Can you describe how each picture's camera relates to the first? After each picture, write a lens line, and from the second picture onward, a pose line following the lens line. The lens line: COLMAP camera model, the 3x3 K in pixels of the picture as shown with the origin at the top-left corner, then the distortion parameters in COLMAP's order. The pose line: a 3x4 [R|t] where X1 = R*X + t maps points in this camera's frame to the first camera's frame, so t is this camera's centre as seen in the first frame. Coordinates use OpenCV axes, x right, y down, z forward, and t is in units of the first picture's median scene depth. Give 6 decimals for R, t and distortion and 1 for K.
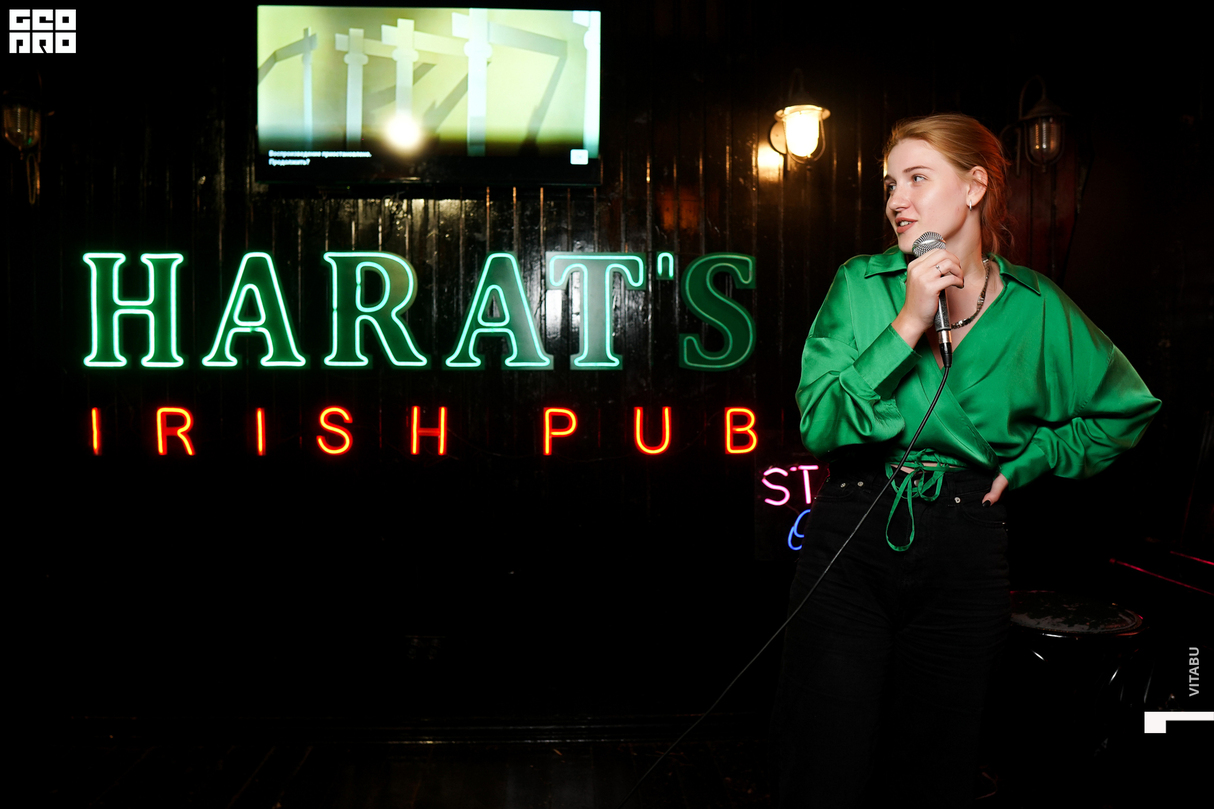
lens RADIAL K [[1019.6, 0, 607.0], [0, 1019.6, 404.5], [0, 0, 1]] dist [-0.051569, 0.012275]
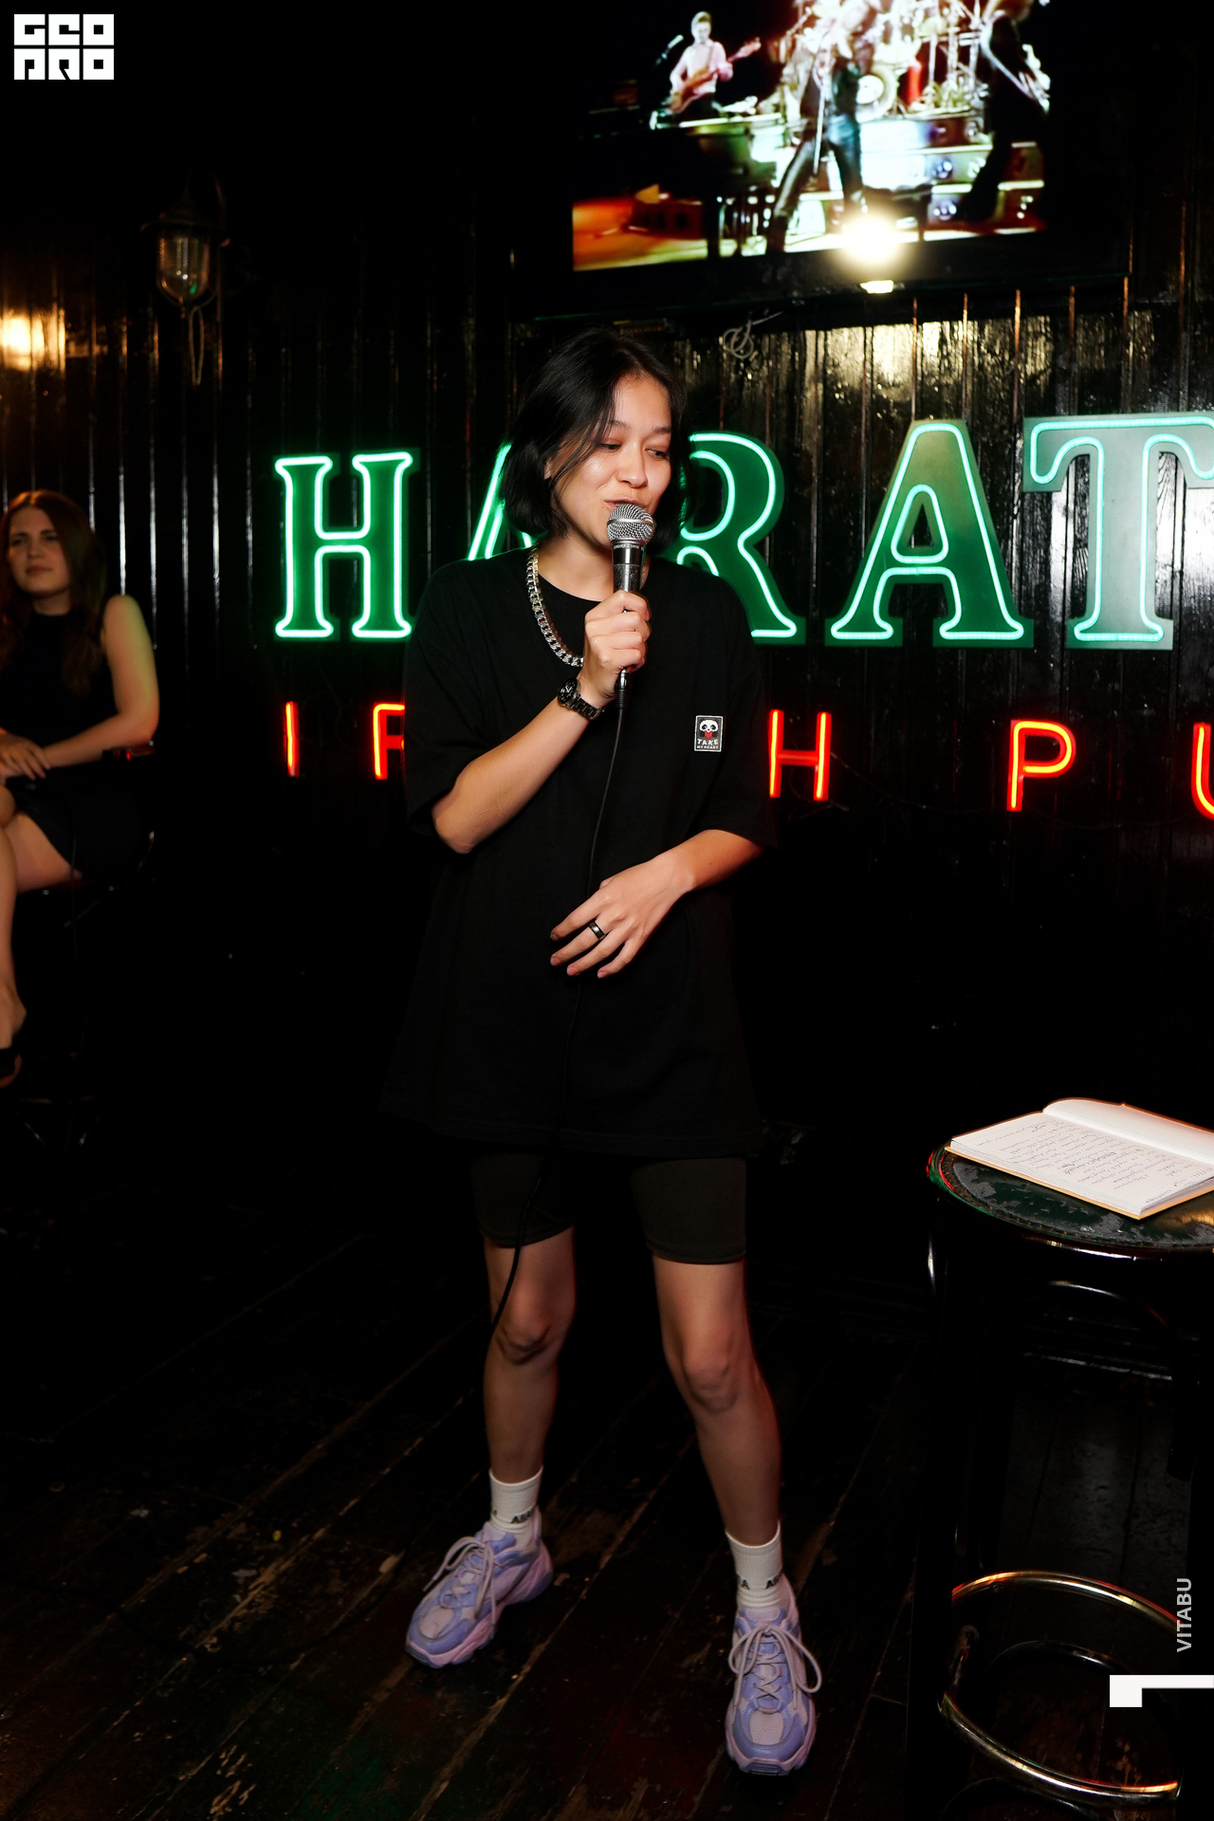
lens RADIAL K [[2013.4, 0, 607.0], [0, 2013.4, 910.5], [0, 0, 1]] dist [-0.047065, 0.041373]
pose [[0.841488, 0.074379, -0.535131, 0.329900], [-0.022510, 0.994445, 0.102822, -0.000572], [0.539806, -0.074478, 0.838488, 0.021299]]
